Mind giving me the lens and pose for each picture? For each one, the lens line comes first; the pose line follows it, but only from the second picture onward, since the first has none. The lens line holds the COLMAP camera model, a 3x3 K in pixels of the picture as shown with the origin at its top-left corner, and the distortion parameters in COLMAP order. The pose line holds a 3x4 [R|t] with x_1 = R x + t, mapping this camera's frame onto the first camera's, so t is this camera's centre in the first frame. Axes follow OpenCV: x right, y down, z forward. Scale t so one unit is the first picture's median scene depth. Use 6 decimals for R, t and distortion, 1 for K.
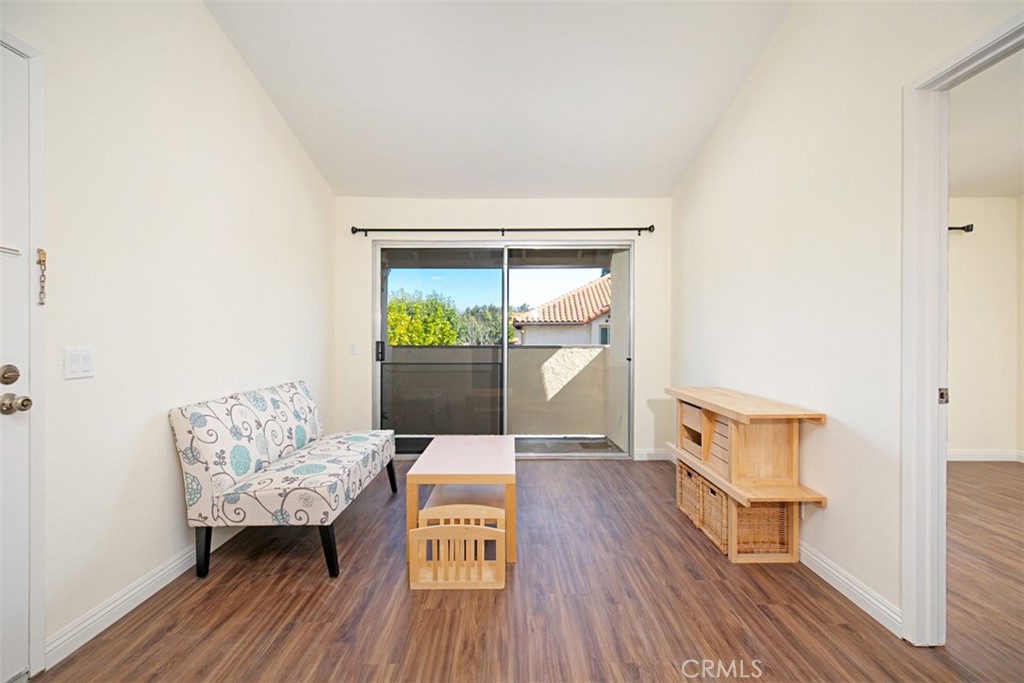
lens RADIAL K [[466.8, 0, 511.3], [0, 466.8, 330.4], [0, 0, 1]] dist [0.006535, 0.000920]
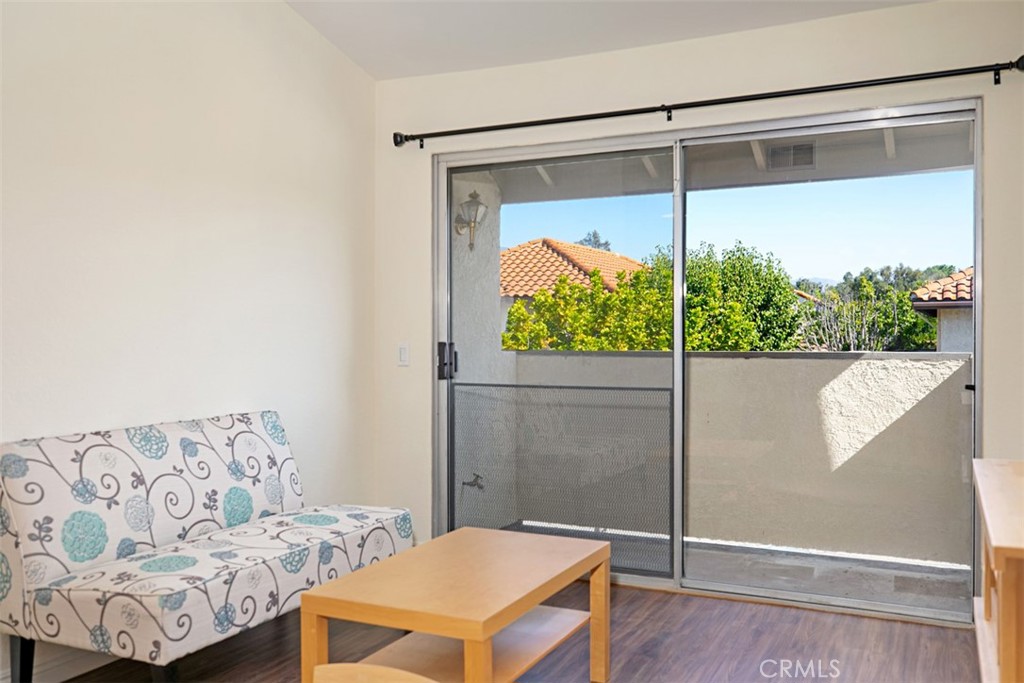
lens RADIAL K [[908.0, 0, 507.1], [0, 908.0, 330.1], [0, 0, 1]] dist [0.016754, -0.006068]
pose [[0.897327, -0.003800, -0.441350, 0.243549], [0.008162, 0.999935, 0.007987, 0.001630], [0.441291, -0.010769, 0.897299, 0.098515]]
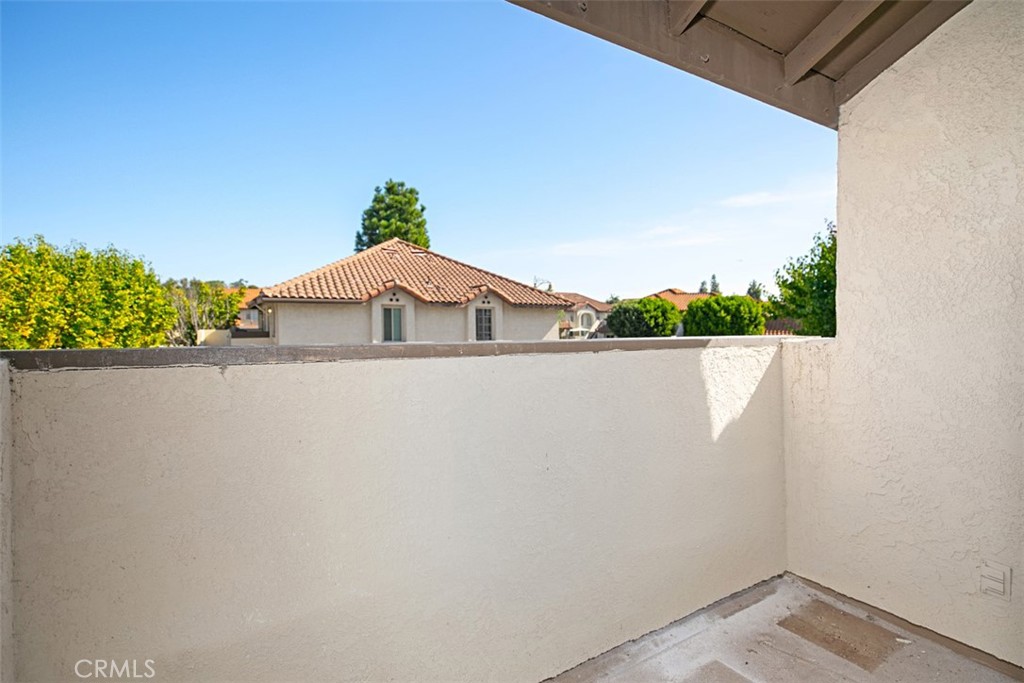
lens RADIAL K [[466.8, 0, 512.3], [0, 466.8, 342.2], [0, 0, 1]] dist [0.006535, 0.000920]
pose [[0.849689, -0.020540, 0.526884, -0.251193], [-0.012497, 0.998176, 0.059066, 0.020785], [-0.527136, -0.056772, 0.847883, 1.018613]]
